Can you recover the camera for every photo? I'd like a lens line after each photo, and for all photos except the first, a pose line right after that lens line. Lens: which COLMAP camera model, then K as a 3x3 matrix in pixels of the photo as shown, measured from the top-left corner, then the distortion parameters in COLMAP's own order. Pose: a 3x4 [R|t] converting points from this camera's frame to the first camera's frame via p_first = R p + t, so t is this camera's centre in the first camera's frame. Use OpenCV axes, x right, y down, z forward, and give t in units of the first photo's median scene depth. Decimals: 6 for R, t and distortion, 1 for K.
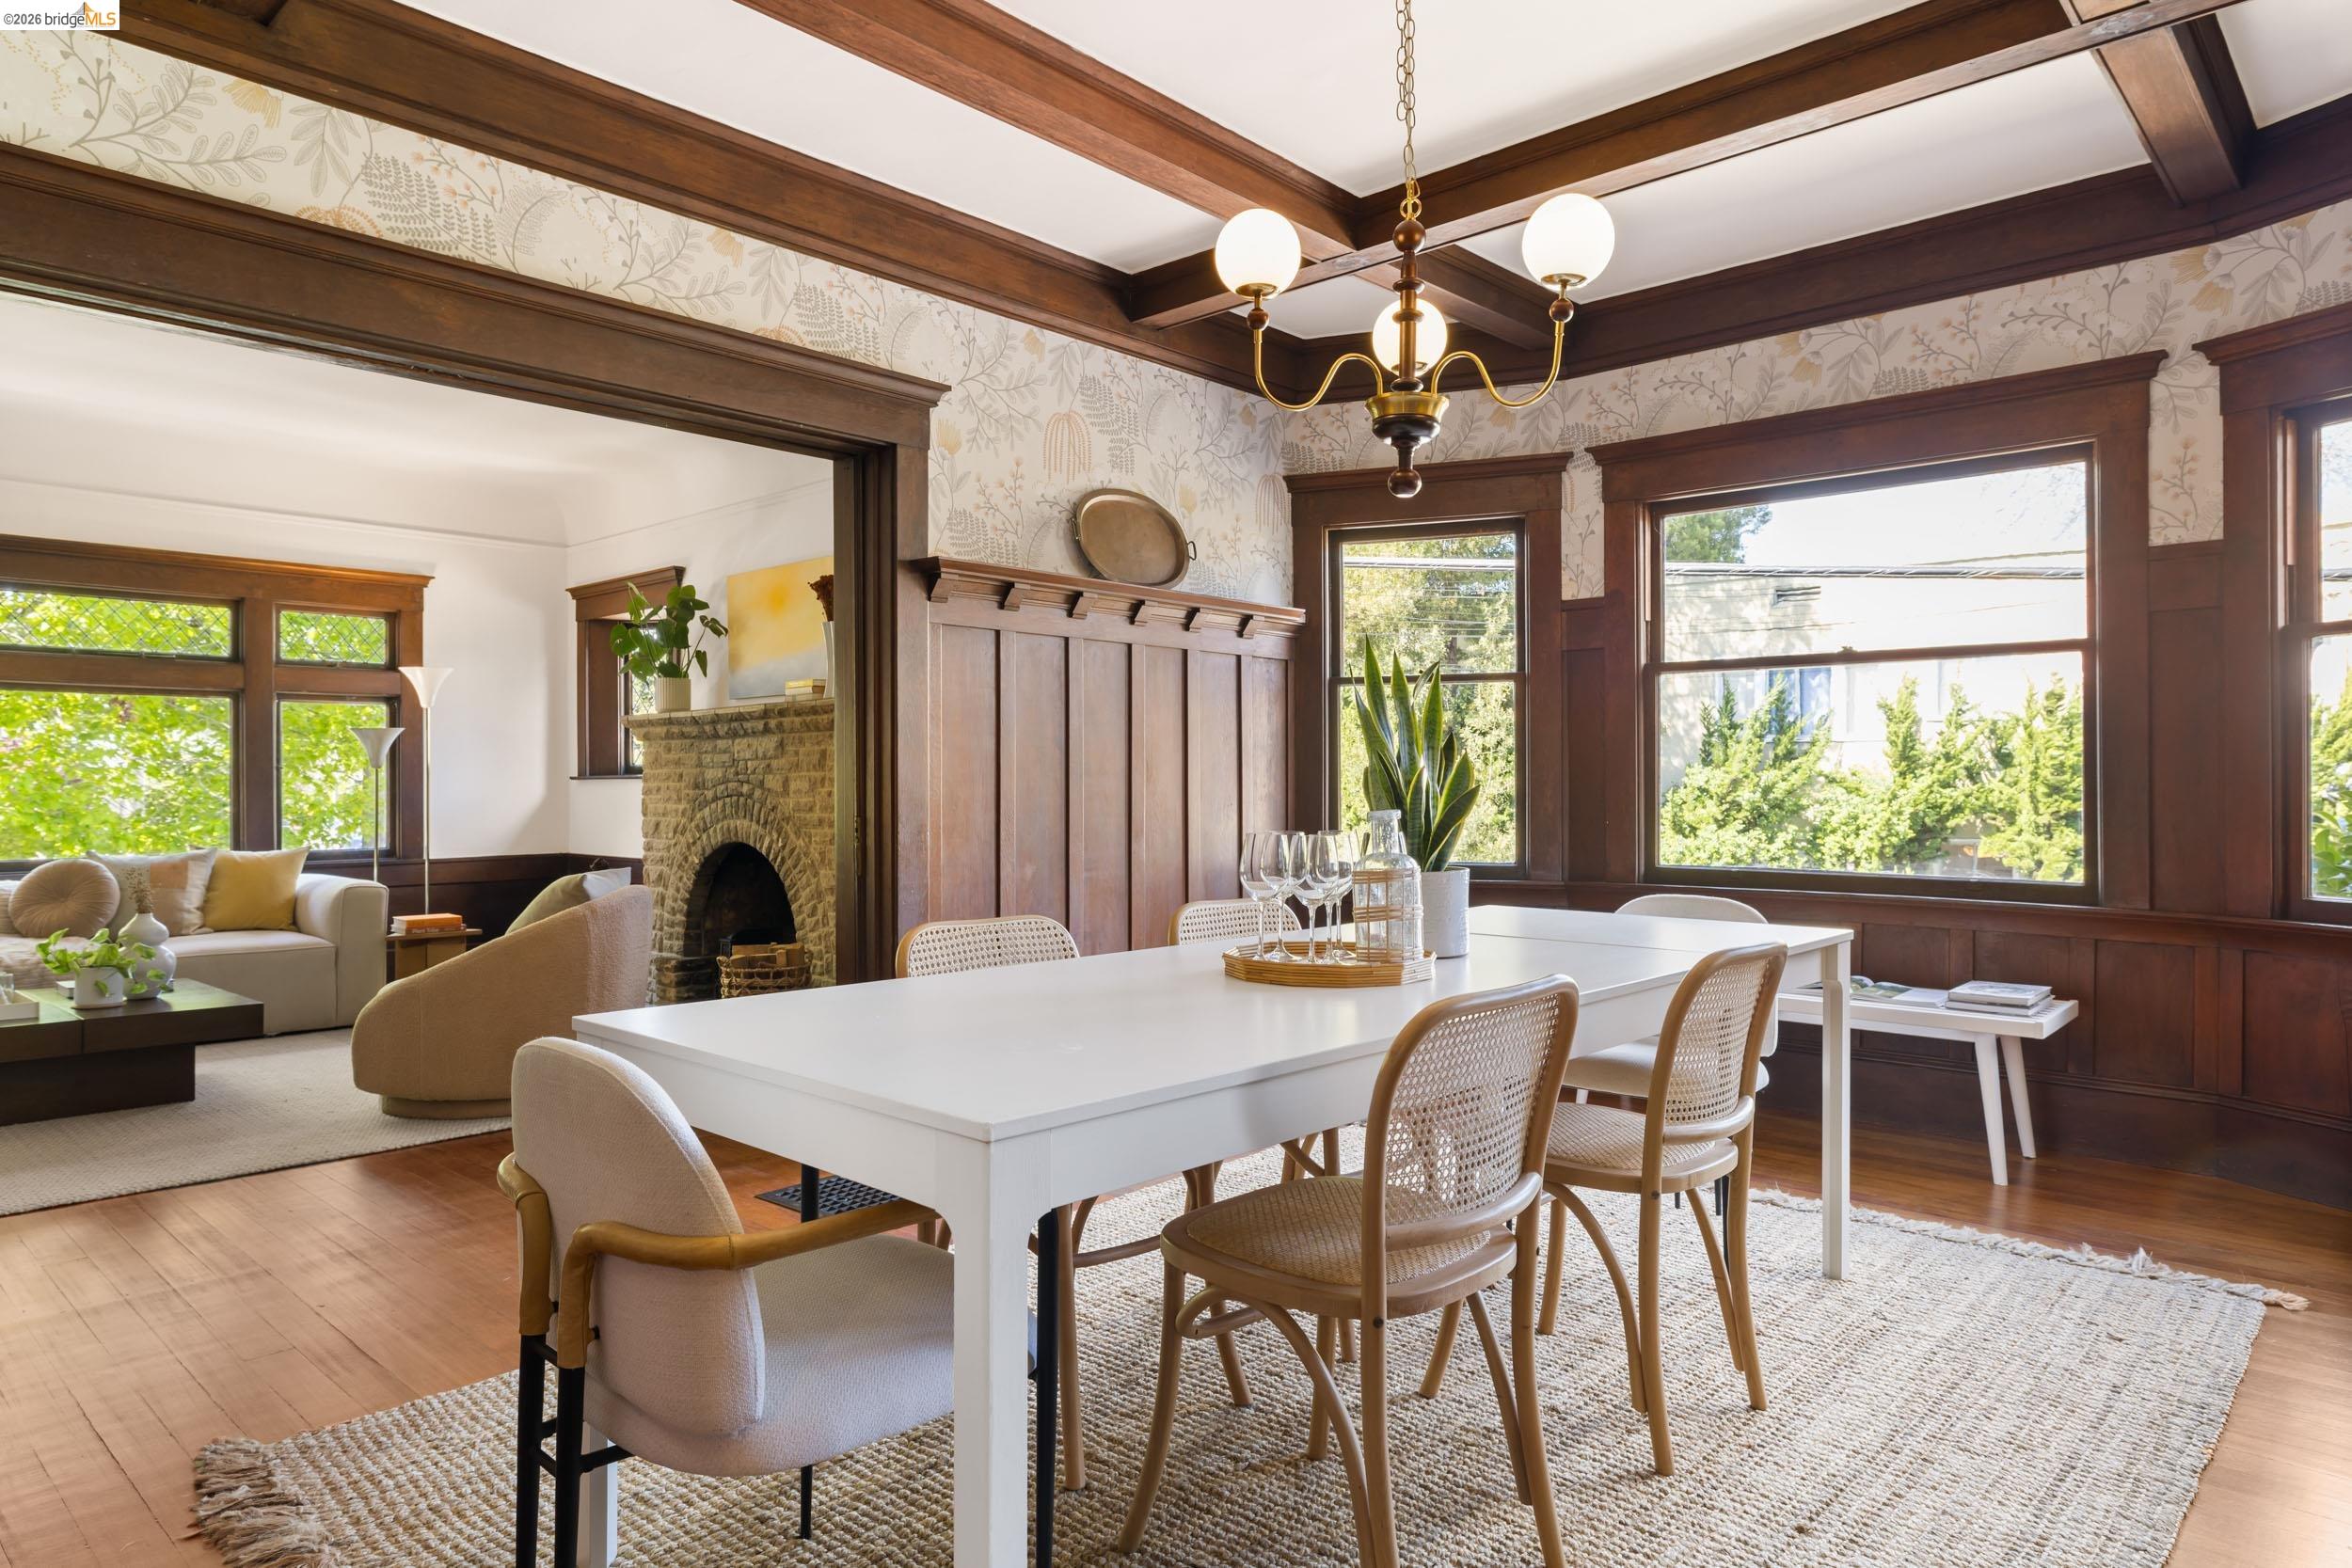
lens RADIAL K [[1419.6, 0, 1195.0], [0, 1419.6, 775.8], [0, 0, 1]] dist [-0.009182, 0.001284]
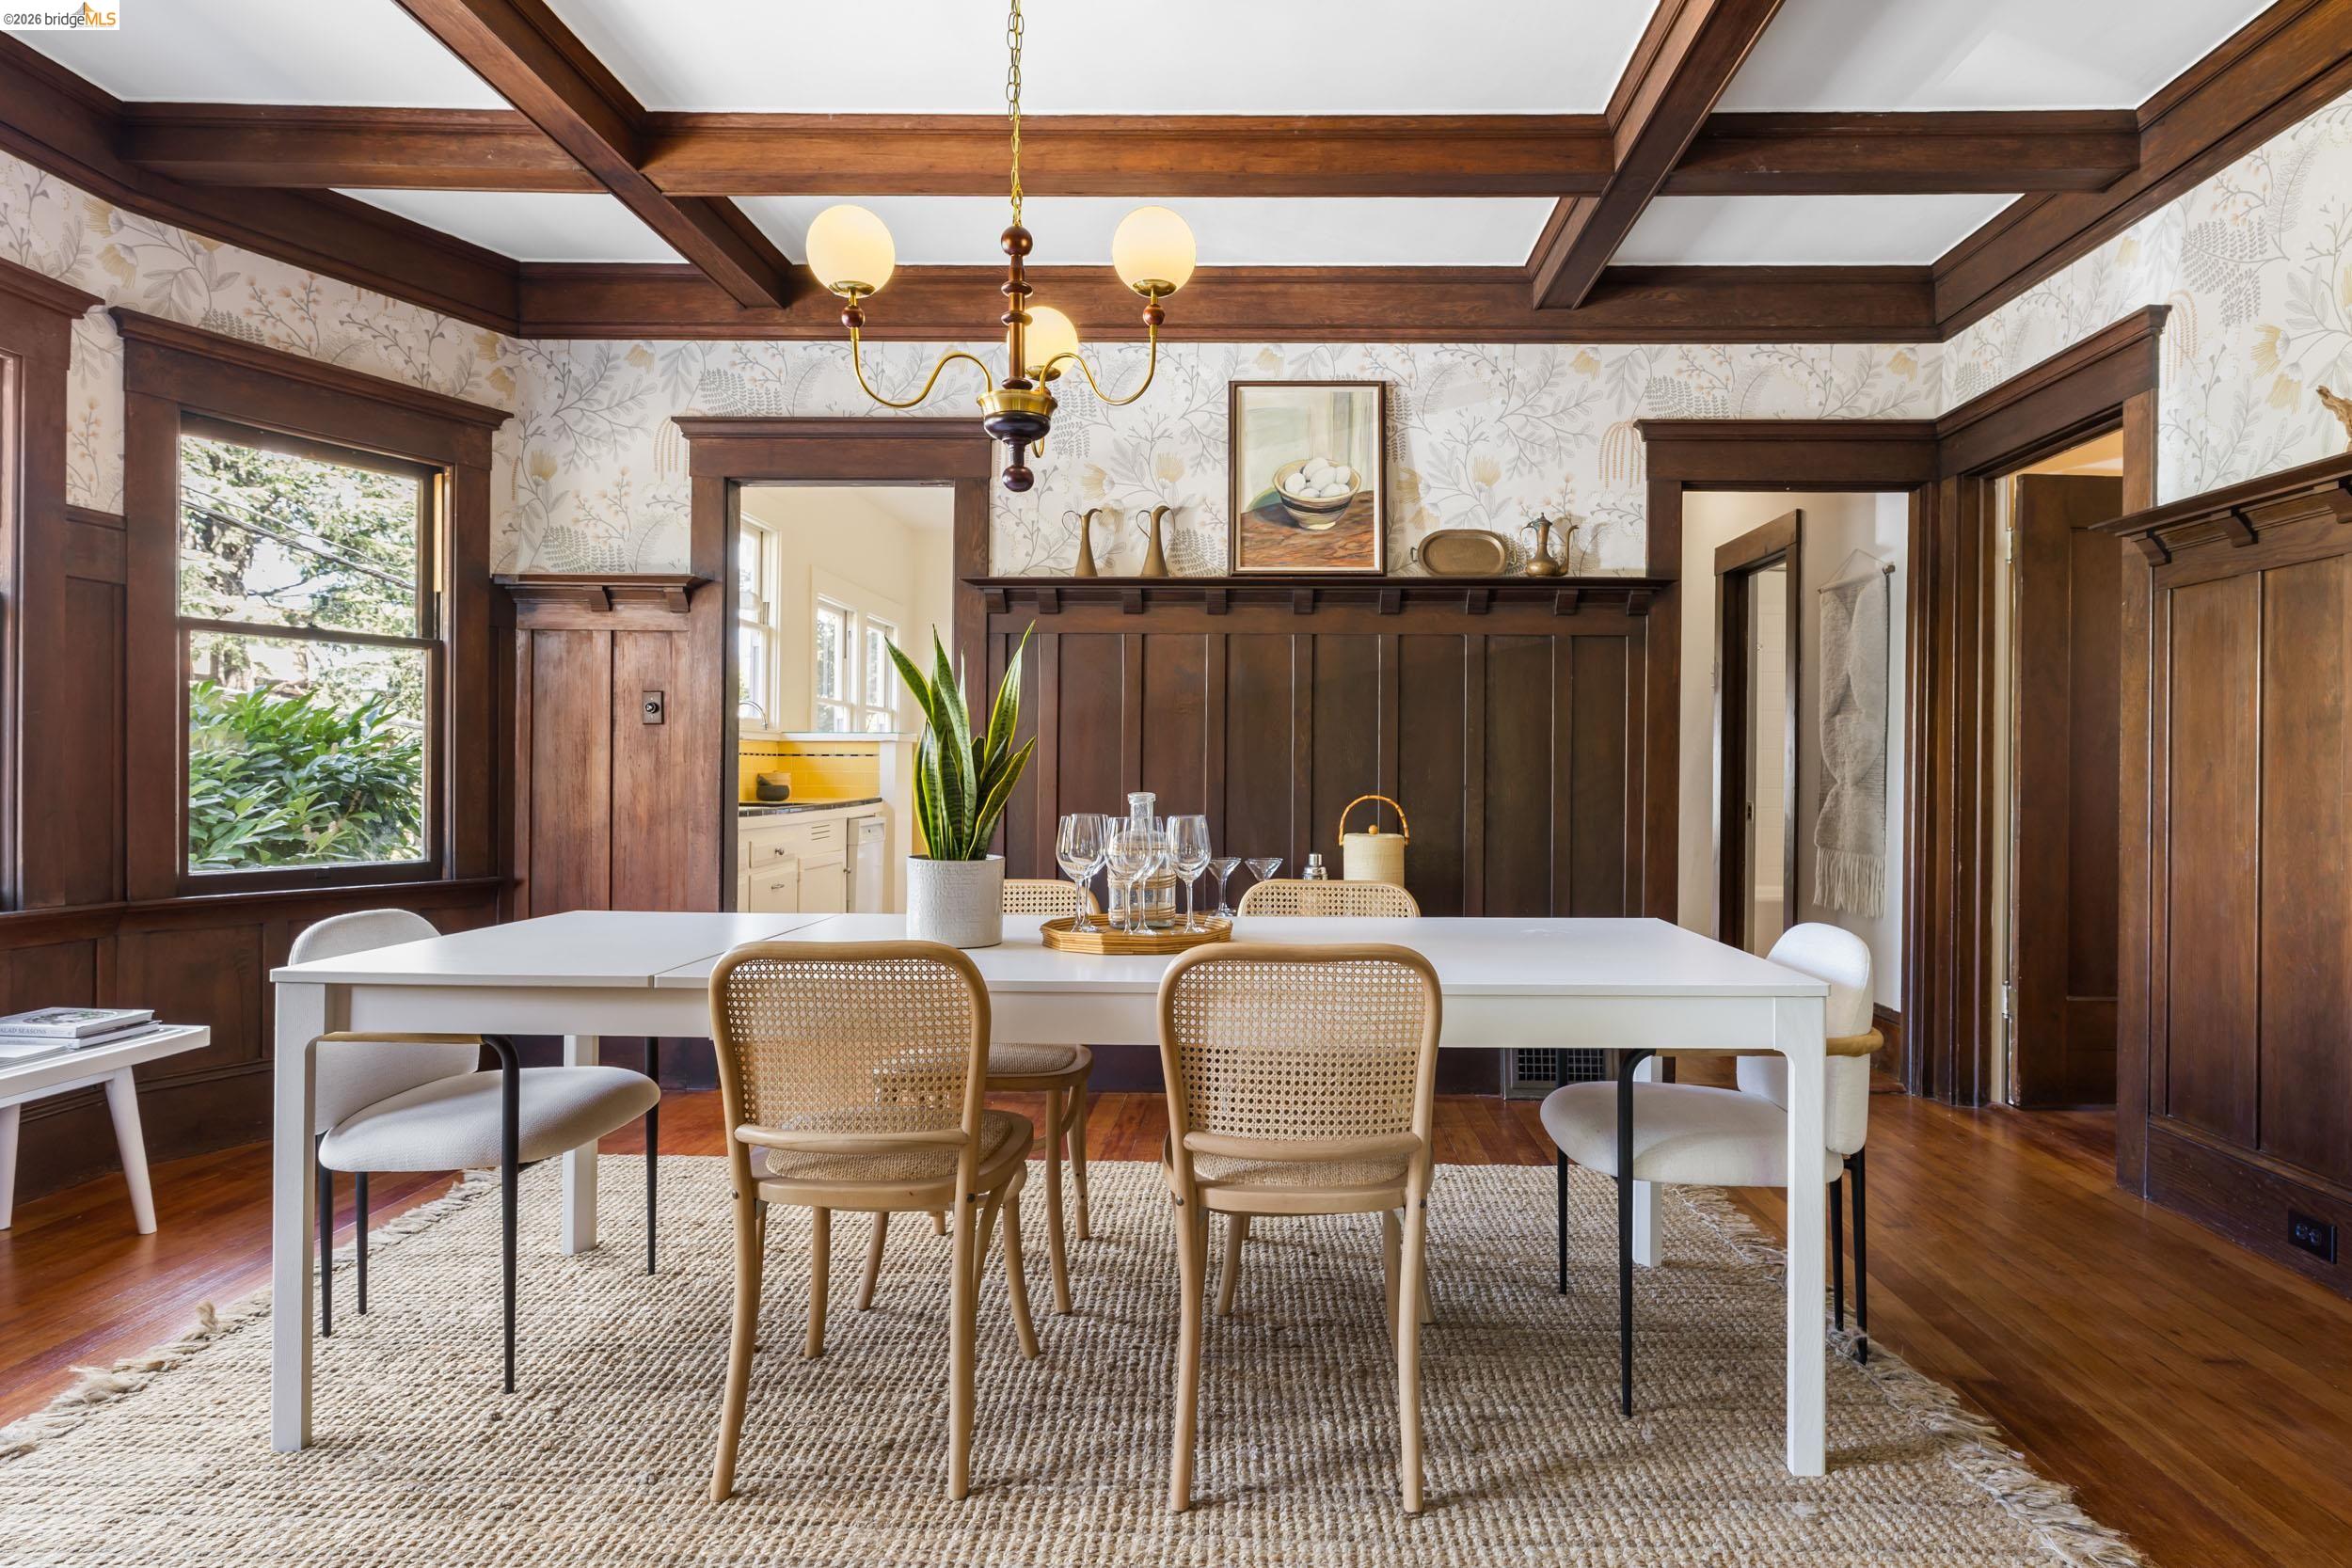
lens RADIAL K [[1288.2, 0, 1231.2], [0, 1288.2, 768.5], [0, 0, 1]] dist [-0.002968, -0.000089]
pose [[-0.672822, 0.000400, 0.739804, -0.254232], [-0.007518, 0.999945, -0.007377, 0.004219], [-0.739766, -0.010526, -0.672782, 0.589025]]
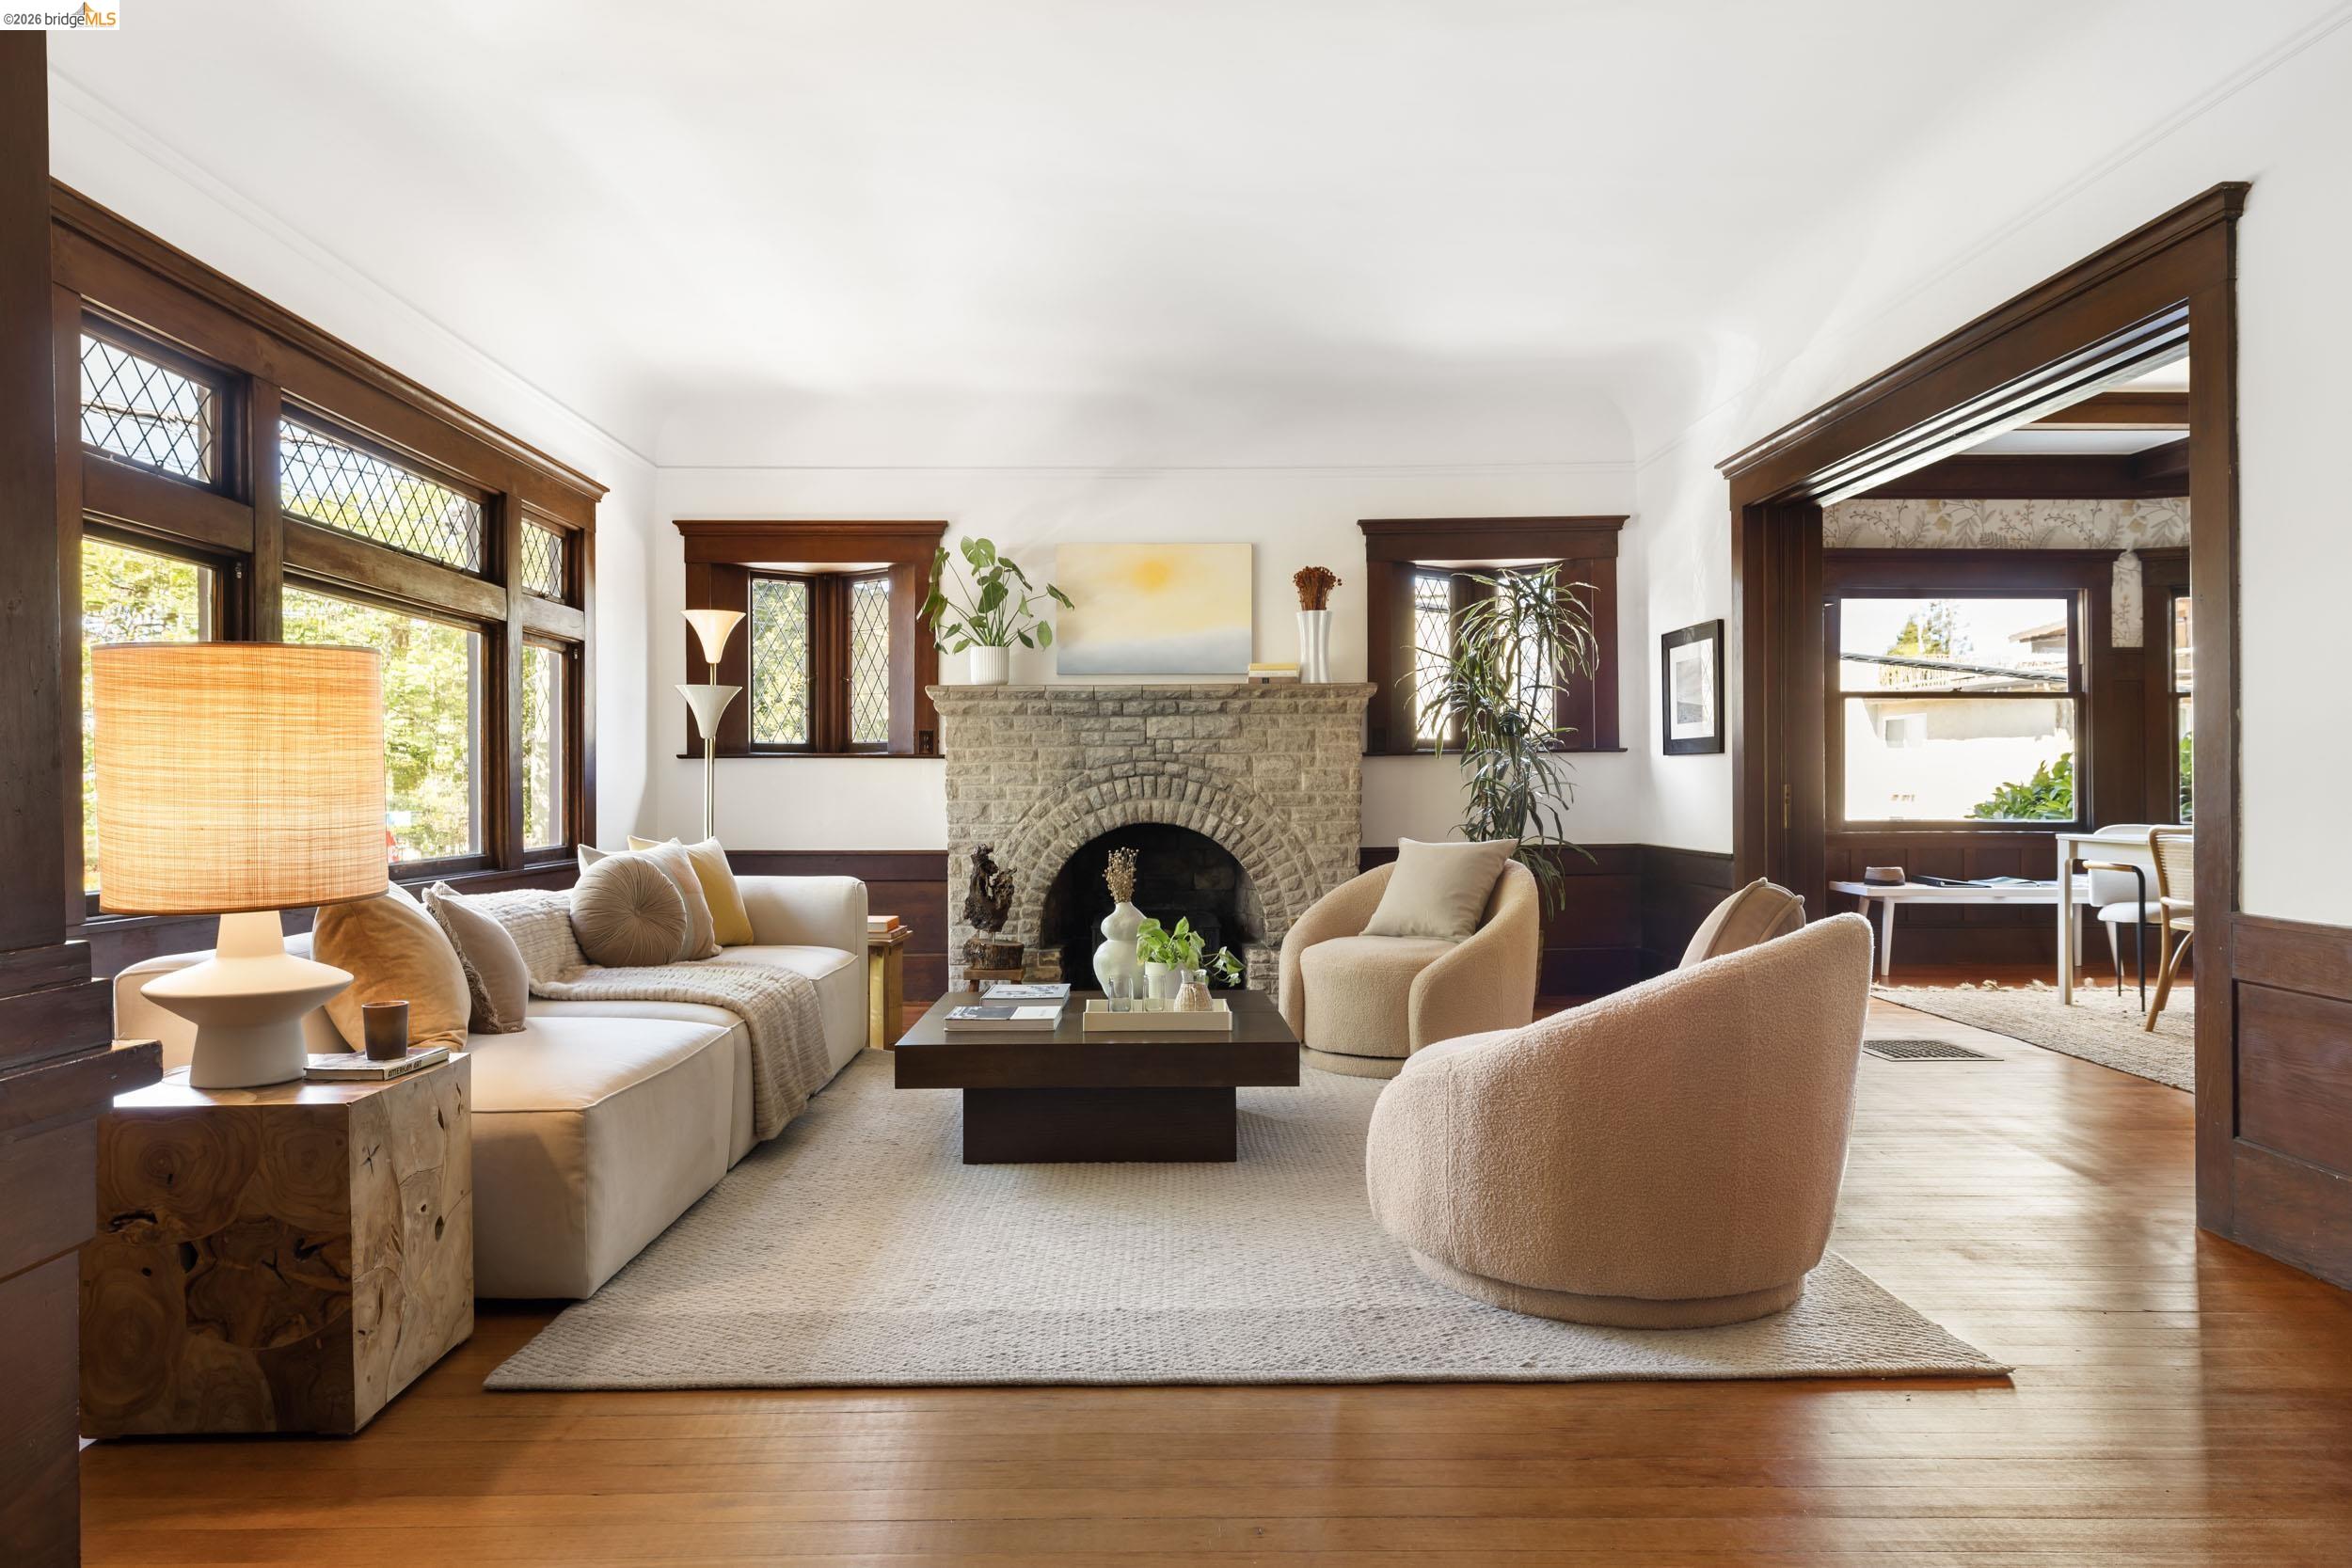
lens RADIAL K [[1529.9, 0, 1184.7], [0, 1529.9, 772.4], [0, 0, 1]] dist [-0.001532, 0.003896]
pose [[0.715770, 0.009419, 0.698272, -1.016847], [-0.004149, 0.999949, -0.009236, 0.021058], [-0.698323, 0.003714, 0.715773, 0.224075]]
